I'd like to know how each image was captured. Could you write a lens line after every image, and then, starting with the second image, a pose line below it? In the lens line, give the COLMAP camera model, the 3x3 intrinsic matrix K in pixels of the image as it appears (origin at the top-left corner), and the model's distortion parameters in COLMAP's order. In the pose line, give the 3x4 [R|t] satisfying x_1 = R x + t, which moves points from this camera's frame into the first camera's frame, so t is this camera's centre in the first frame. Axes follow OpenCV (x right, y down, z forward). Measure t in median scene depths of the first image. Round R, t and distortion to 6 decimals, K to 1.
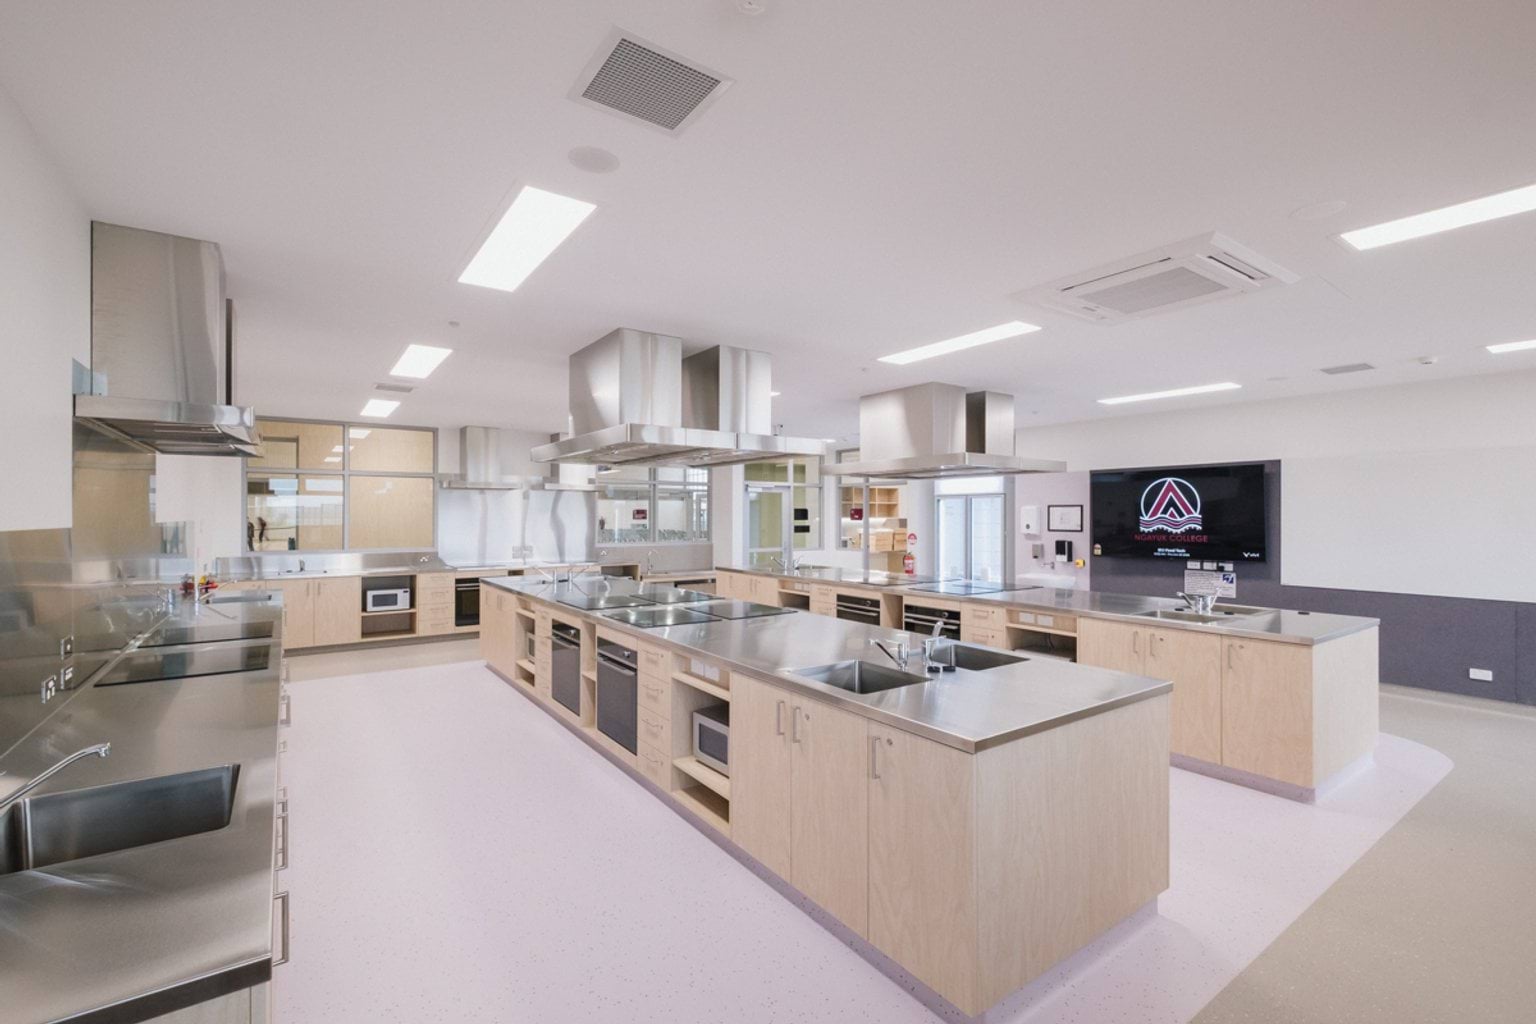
lens RADIAL K [[672.9, 0, 770.2], [0, 672.9, 510.2], [0, 0, 1]] dist [0.003199, -0.000554]
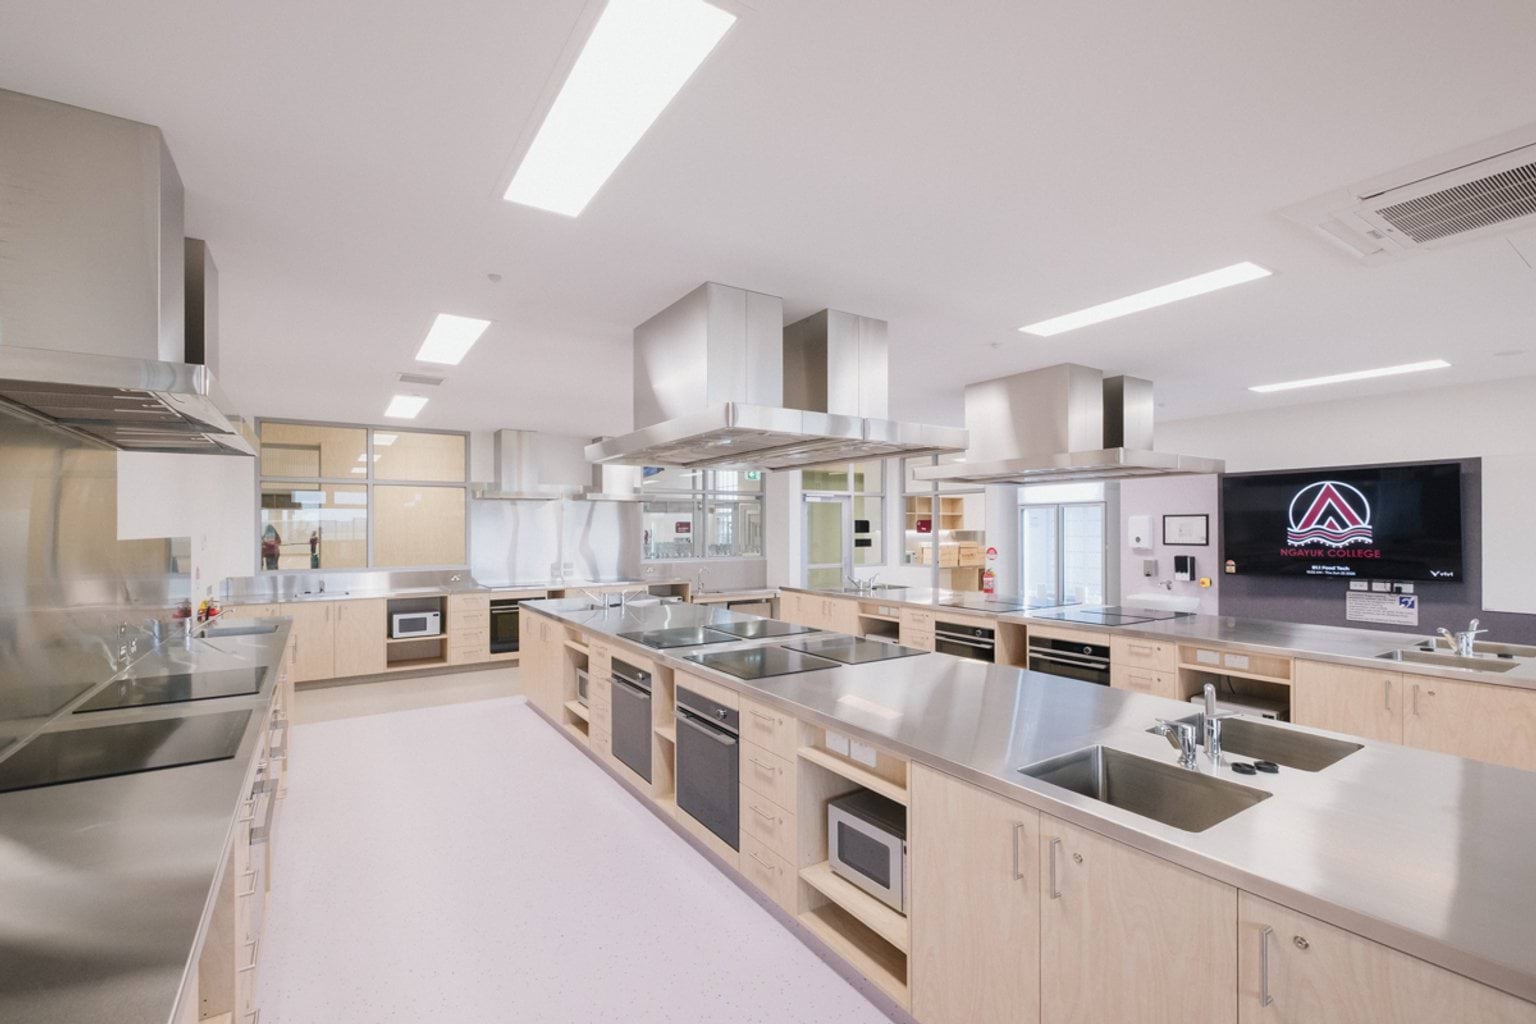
lens RADIAL K [[672.9, 0, 760.1], [0, 672.9, 524.5], [0, 0, 1]] dist [0.003199, -0.000554]
pose [[0.998863, -0.003933, -0.047504, -0.075567], [0.004057, 0.999989, 0.002510, 0.000872], [0.047494, -0.002700, 0.998868, 0.141912]]
